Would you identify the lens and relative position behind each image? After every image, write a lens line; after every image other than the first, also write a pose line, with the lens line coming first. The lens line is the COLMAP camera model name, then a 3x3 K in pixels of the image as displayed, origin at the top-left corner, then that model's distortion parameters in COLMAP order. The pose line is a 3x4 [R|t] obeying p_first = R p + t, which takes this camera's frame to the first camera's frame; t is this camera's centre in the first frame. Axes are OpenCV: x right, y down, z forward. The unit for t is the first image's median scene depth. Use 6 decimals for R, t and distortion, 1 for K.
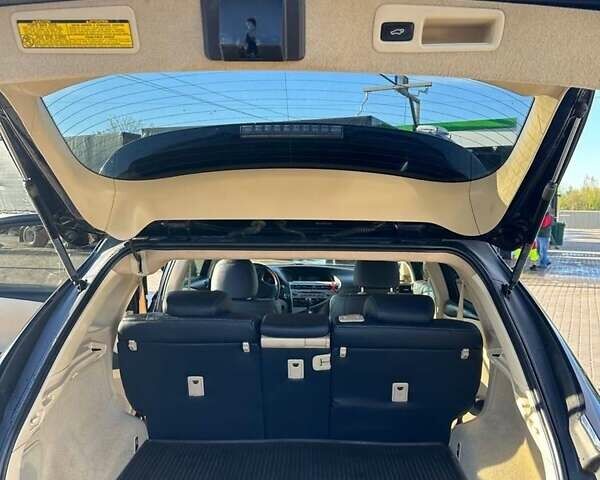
lens RADIAL K [[981.2, 0, 300.0], [0, 981.2, 240.0], [0, 0, 1]] dist [0.004247, 0.002001]
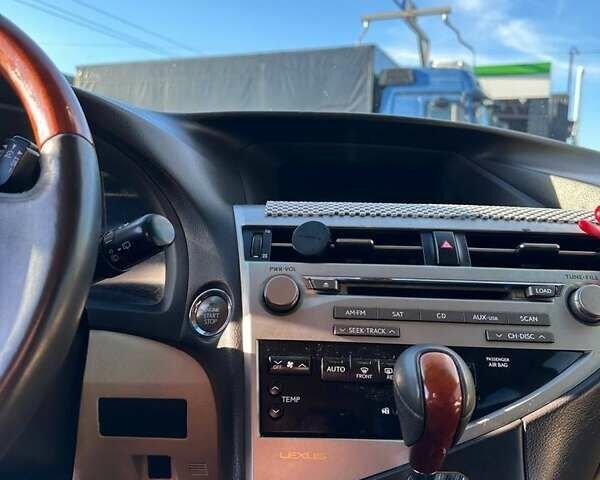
lens RADIAL K [[981.2, 0, 300.0], [0, 981.2, 240.0], [0, 0, 1]] dist [0.004247, 0.002001]
pose [[0.999675, 0.008621, 0.023989, -0.001599], [-0.008971, 0.999855, 0.014506, 0.012784], [-0.023861, -0.014716, 0.999607, 0.245604]]
